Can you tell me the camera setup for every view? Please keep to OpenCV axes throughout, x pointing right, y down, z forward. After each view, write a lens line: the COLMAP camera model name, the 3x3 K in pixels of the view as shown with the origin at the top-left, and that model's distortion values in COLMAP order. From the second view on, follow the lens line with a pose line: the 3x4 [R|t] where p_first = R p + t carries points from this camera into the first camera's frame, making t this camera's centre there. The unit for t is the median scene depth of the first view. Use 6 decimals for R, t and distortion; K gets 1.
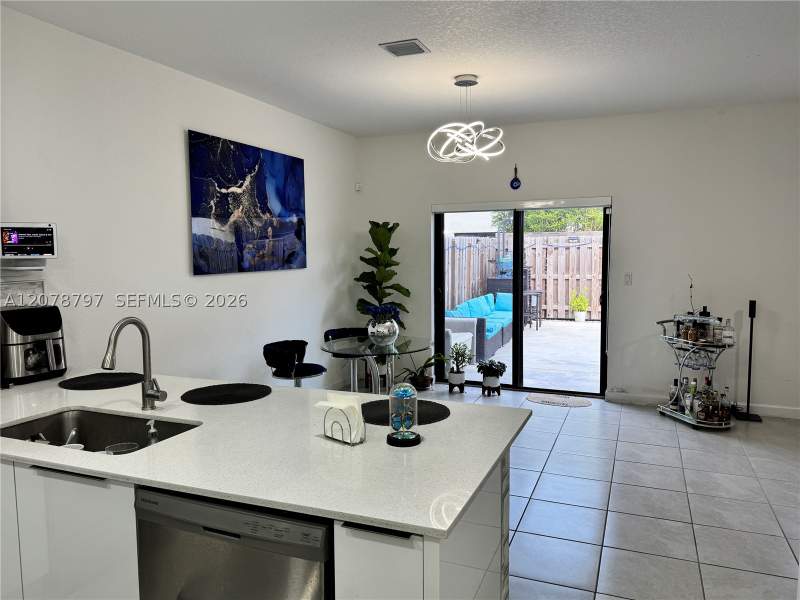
lens RADIAL K [[598.4, 0, 403.2], [0, 598.4, 298.5], [0, 0, 1]] dist [0.043455, -0.002895]
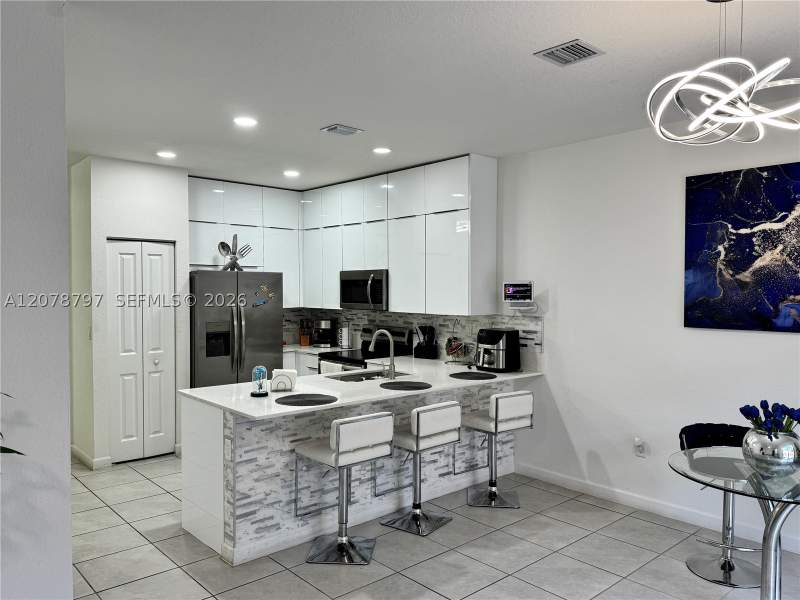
lens RADIAL K [[598.4, 0, 402.7], [0, 598.4, 303.0], [0, 0, 1]] dist [0.043455, -0.002895]
pose [[-0.441695, 0.013266, -0.897067, 0.675953], [-0.087063, 0.994538, 0.057575, -0.087964], [0.892931, 0.103532, -0.438127, 0.967228]]
